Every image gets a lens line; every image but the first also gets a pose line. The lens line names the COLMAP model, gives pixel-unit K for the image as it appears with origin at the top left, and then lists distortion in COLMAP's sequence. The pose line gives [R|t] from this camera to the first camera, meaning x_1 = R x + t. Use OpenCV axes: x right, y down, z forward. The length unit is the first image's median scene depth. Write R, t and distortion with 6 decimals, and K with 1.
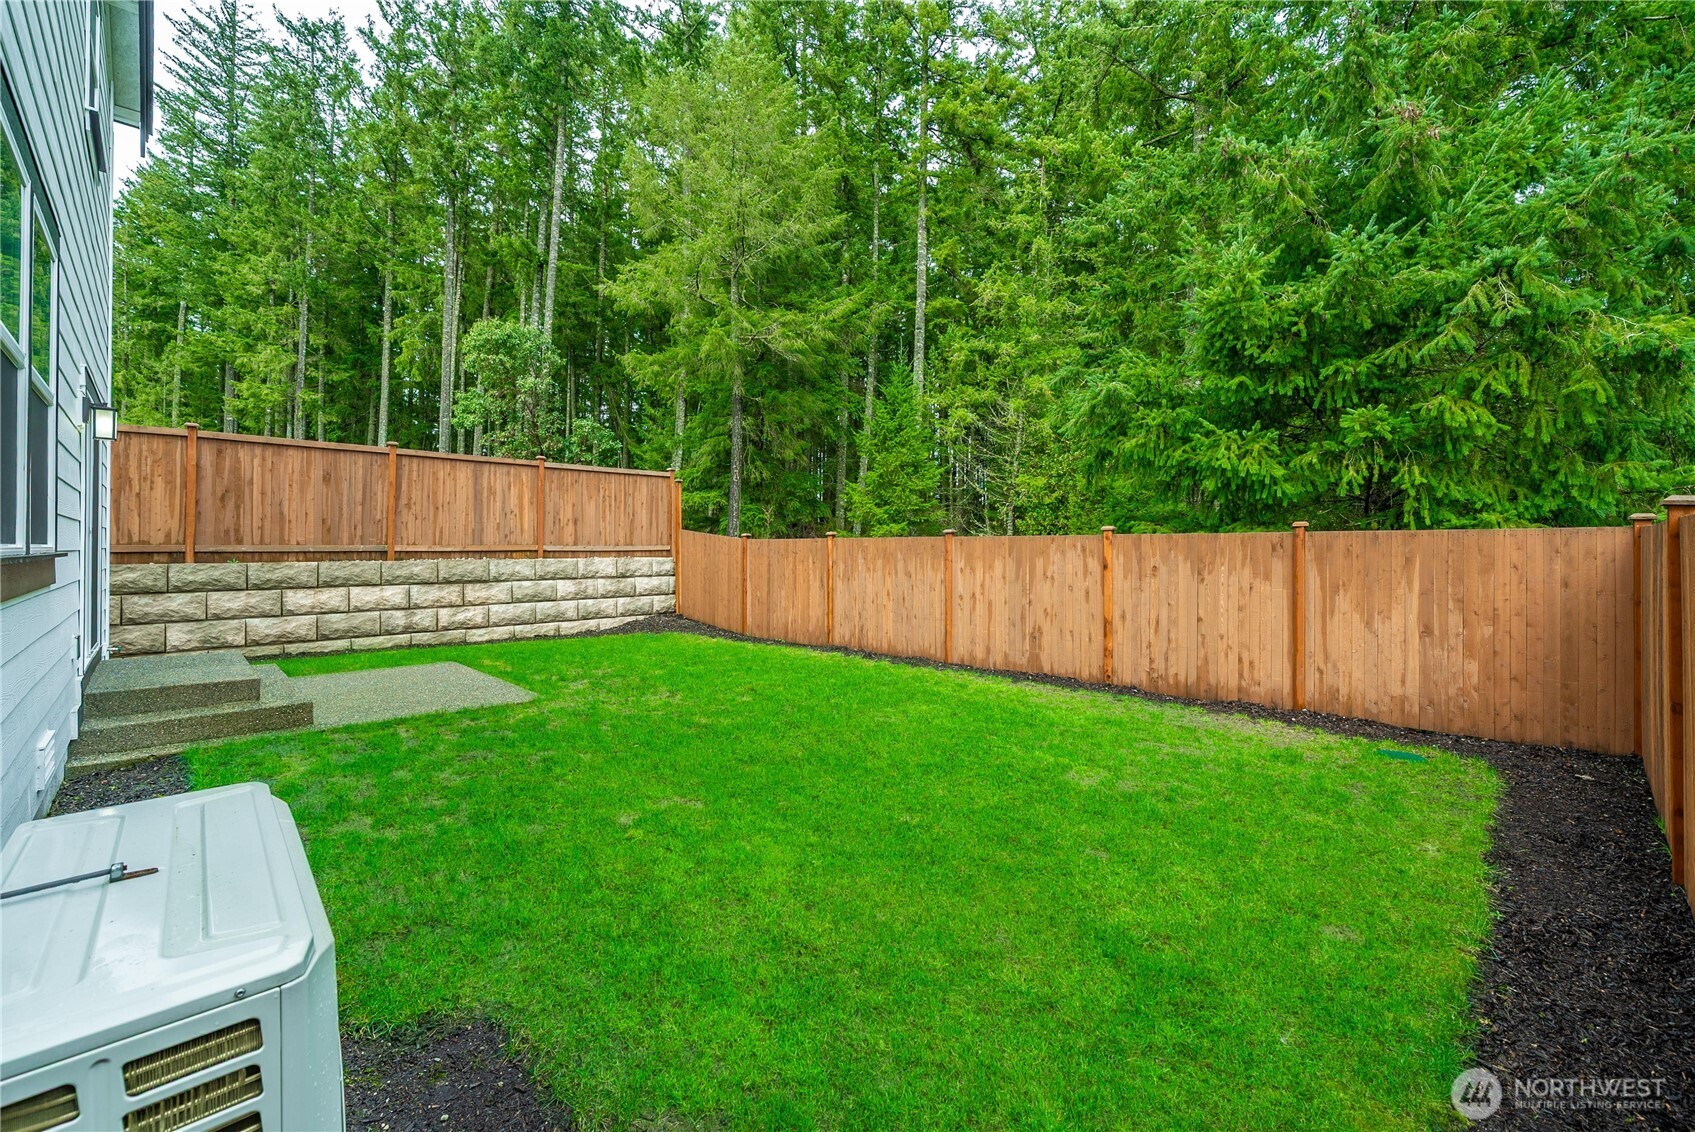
lens RADIAL K [[705.1, 0, 844.6], [0, 705.1, 543.7], [0, 0, 1]] dist [-0.011068, -0.000454]
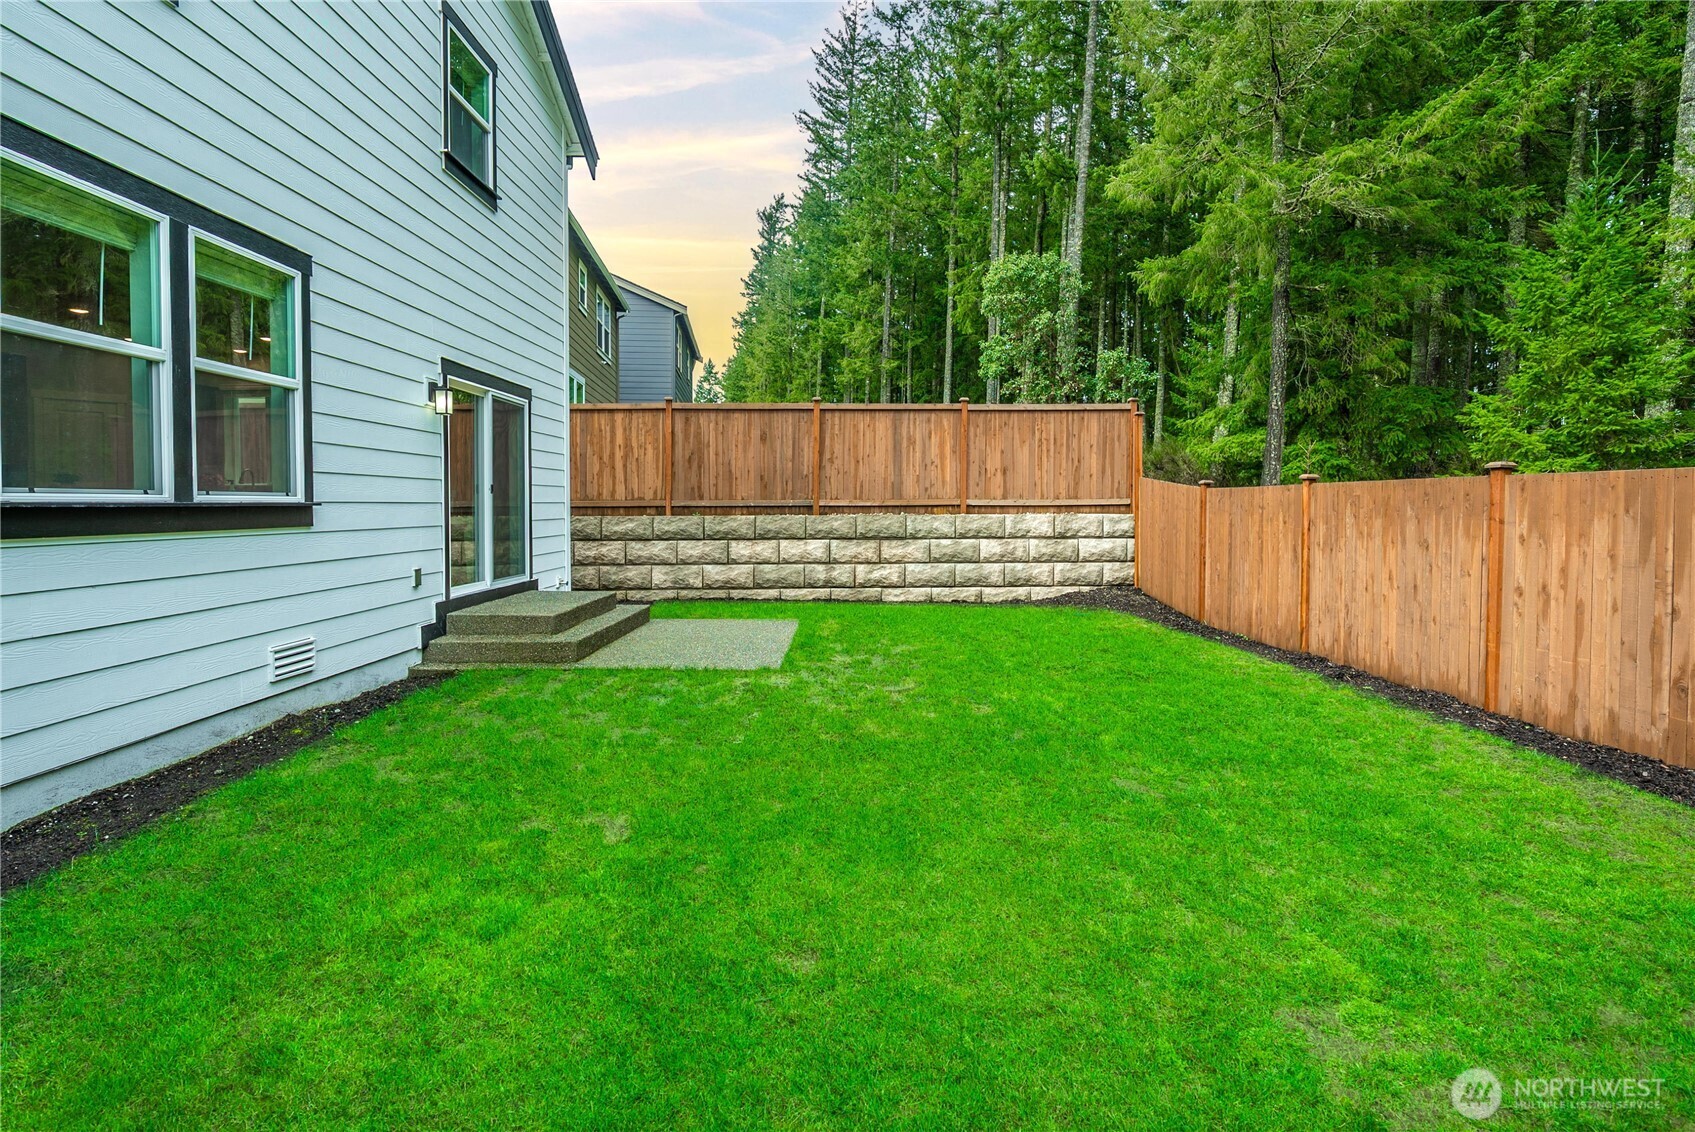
lens RADIAL K [[804.8, 0, 842.4], [0, 804.8, 531.9], [0, 0, 1]] dist [0.000540, -0.000942]
pose [[0.712500, 0.020955, -0.701359, 0.179450], [0.006680, 0.999306, 0.036643, 0.005448], [0.701640, -0.030793, 0.711866, 0.178260]]
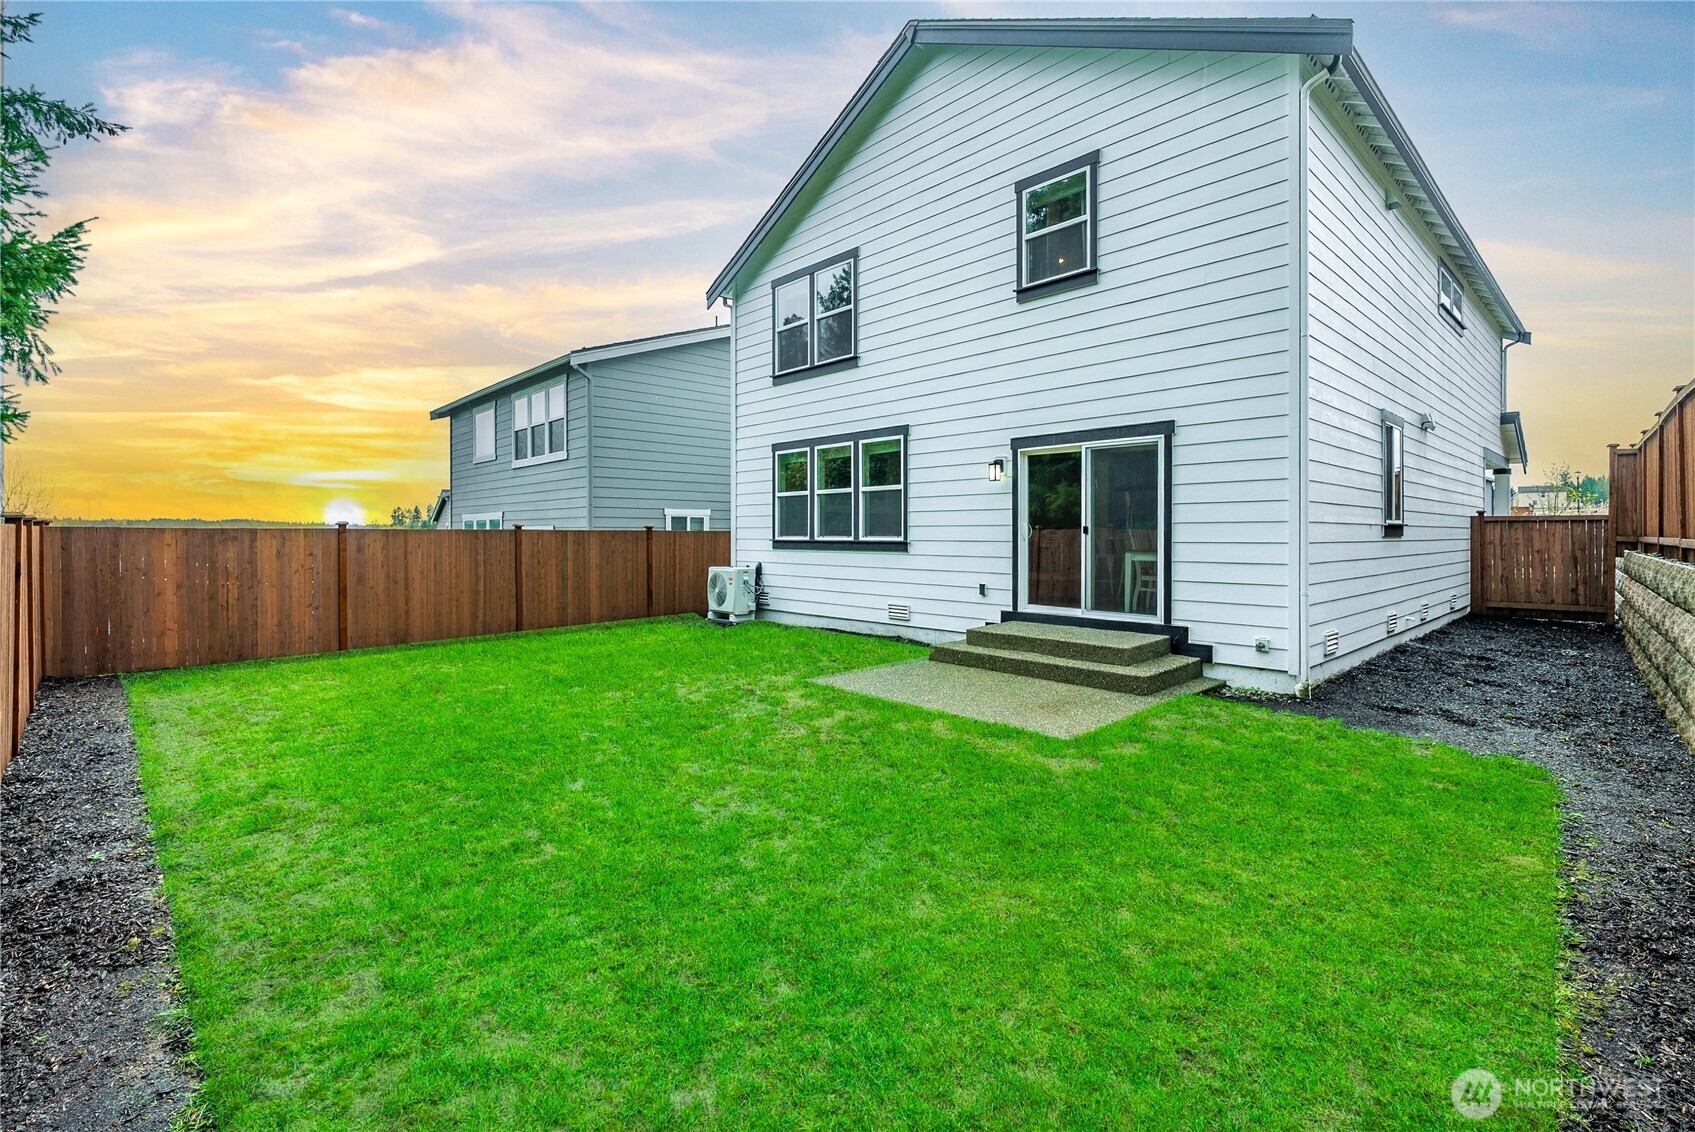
lens RADIAL K [[737.6, 0, 819.1], [0, 737.6, 529.6], [0, 0, 1]] dist [0.001420, 0.000020]
pose [[-0.999112, 0.002683, 0.042040, -0.263556], [0.002226, 0.999938, -0.010931, -0.000250], [-0.042067, -0.010828, -0.999056, 1.136102]]
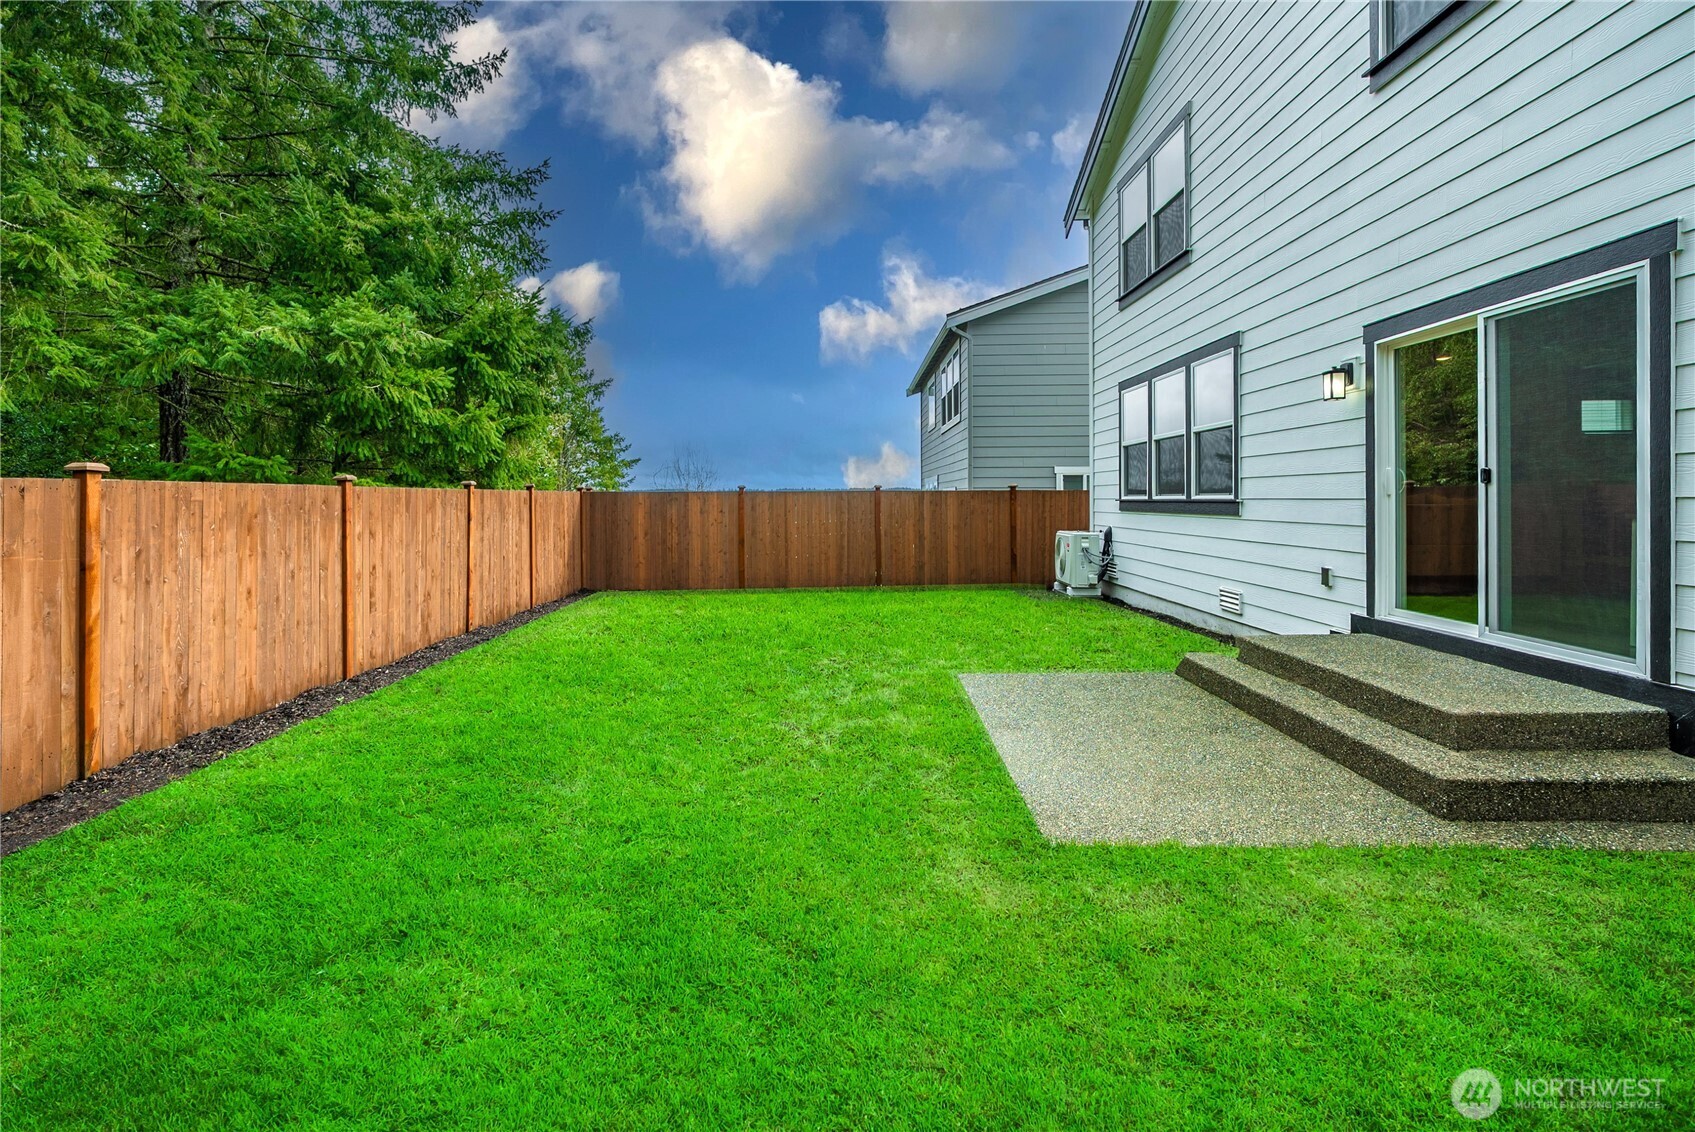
lens RADIAL K [[705.1, 0, 817.9], [0, 705.1, 506.5], [0, 0, 1]] dist [-0.011068, -0.000454]
pose [[-0.686338, -0.002014, 0.727280, -0.504698], [0.002691, 0.999982, 0.005309, 0.005167], [-0.727278, 0.005600, -0.686320, 0.910536]]
